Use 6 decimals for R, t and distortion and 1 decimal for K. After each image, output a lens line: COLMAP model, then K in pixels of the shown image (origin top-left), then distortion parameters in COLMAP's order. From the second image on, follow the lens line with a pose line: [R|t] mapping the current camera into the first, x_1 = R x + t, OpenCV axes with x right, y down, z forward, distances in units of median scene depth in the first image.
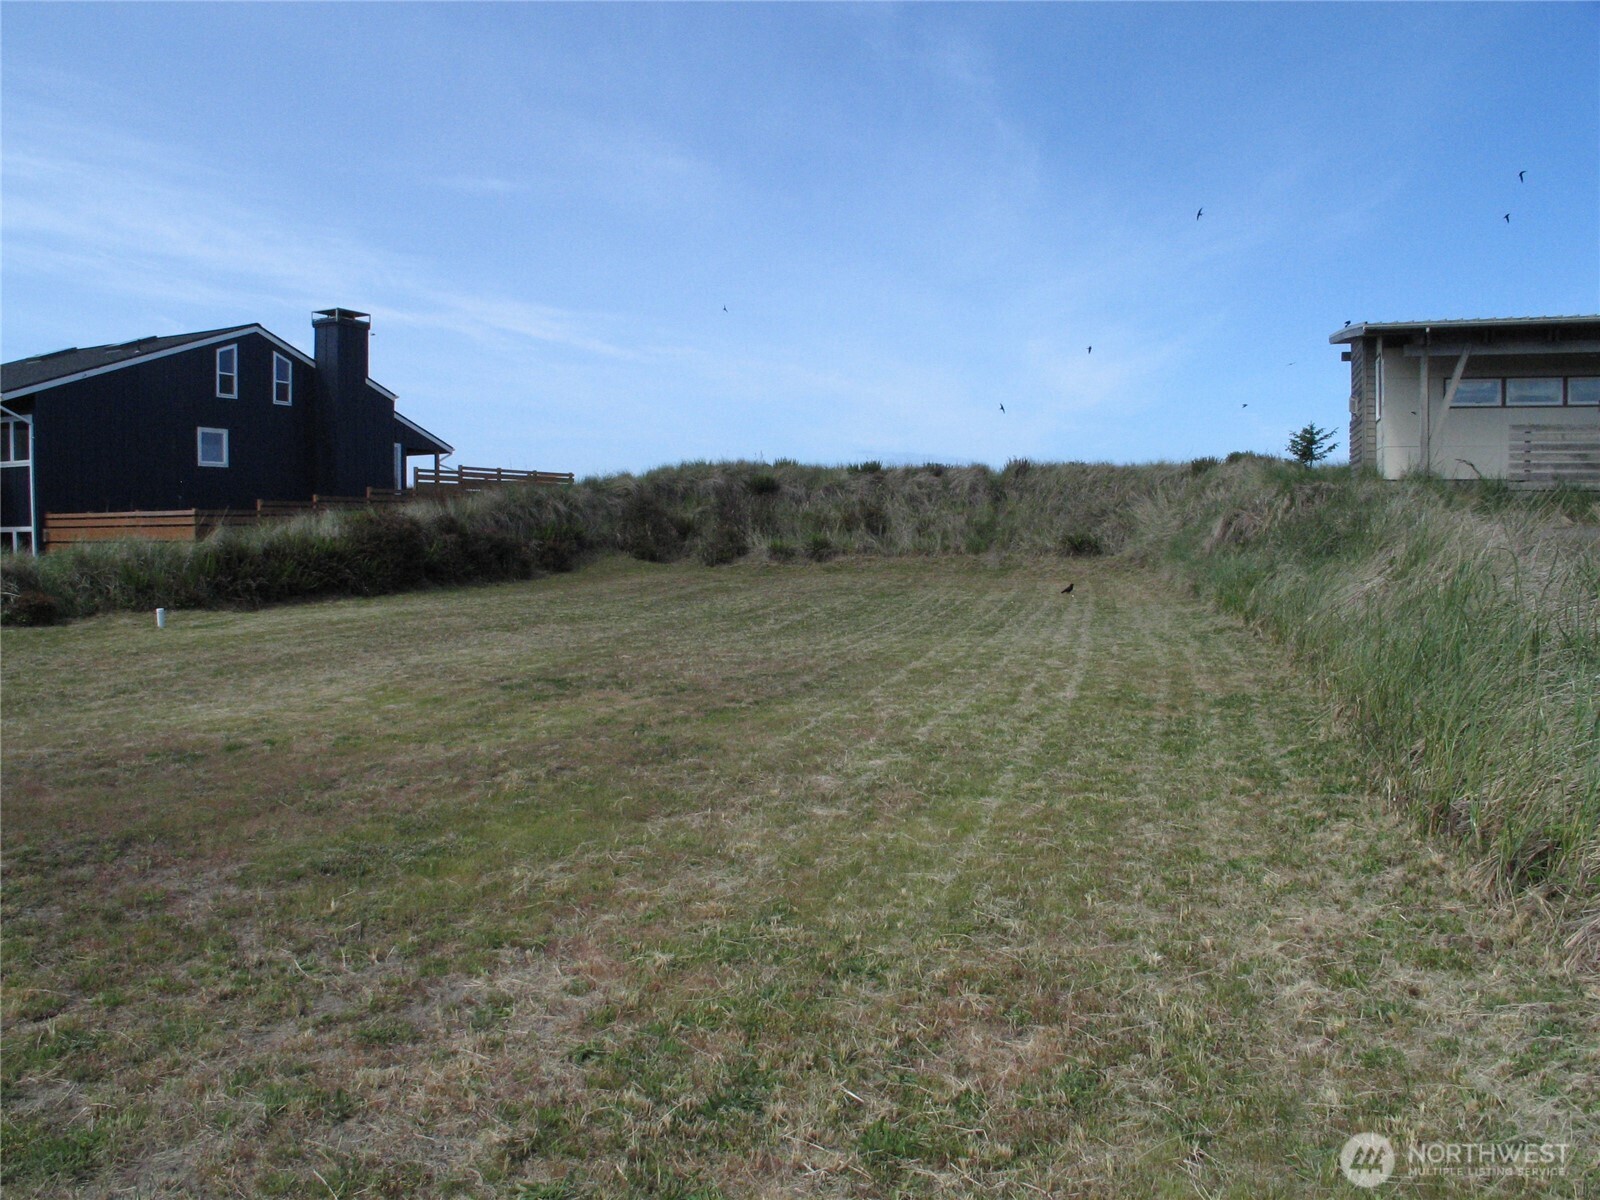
lens RADIAL K [[1164.8, 0, 800.0], [0, 1164.8, 600.0], [0, 0, 1]] dist [-0.220911, 0.111963]
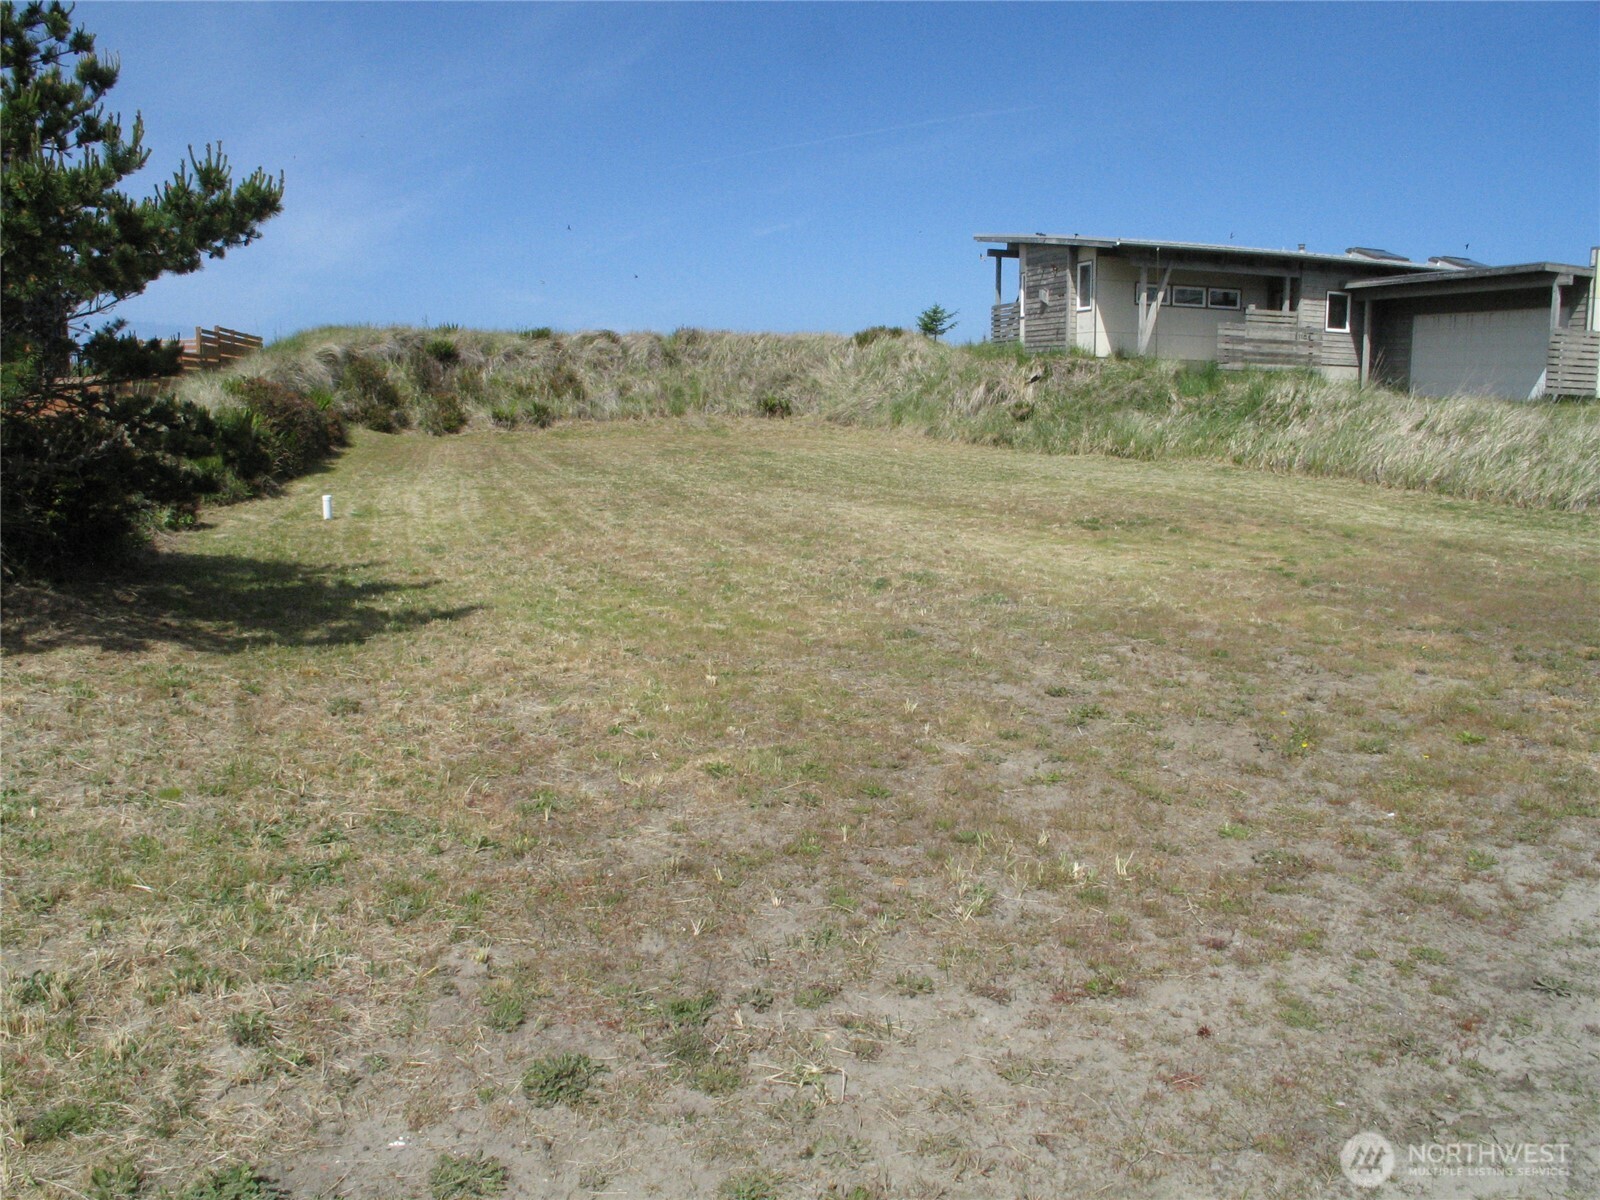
lens RADIAL K [[1164.8, 0, 800.0], [0, 1164.8, 600.0], [0, 0, 1]] dist [-0.220911, 0.111963]
pose [[0.801912, -0.103179, 0.588464, -0.402307], [0.033651, 0.991211, 0.127938, -0.004556], [-0.596493, -0.082793, 0.798337, 0.068584]]
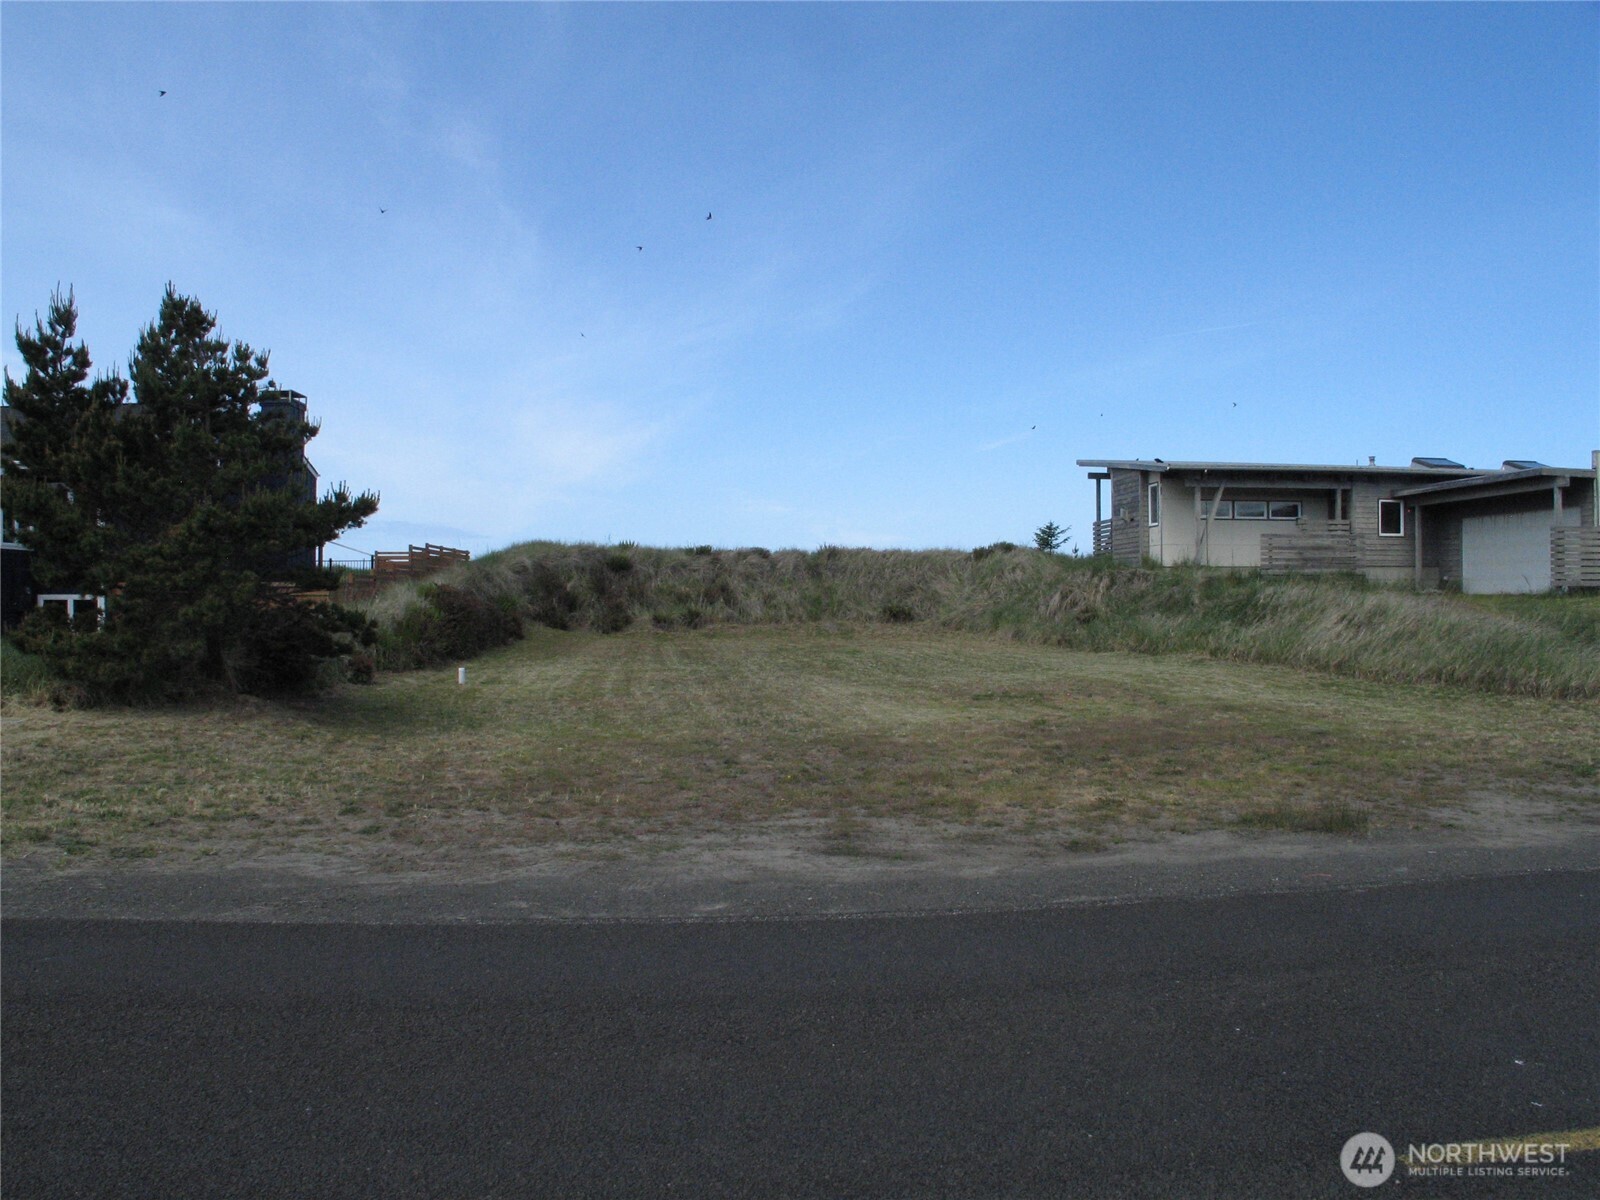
lens RADIAL K [[1164.8, 0, 800.0], [0, 1164.8, 600.0], [0, 0, 1]] dist [-0.220911, 0.111963]
pose [[0.908013, 0.000132, 0.418941, -0.387438], [0.025488, 0.998130, -0.055558, 0.006447], [-0.418165, 0.061126, 0.906312, -0.132127]]
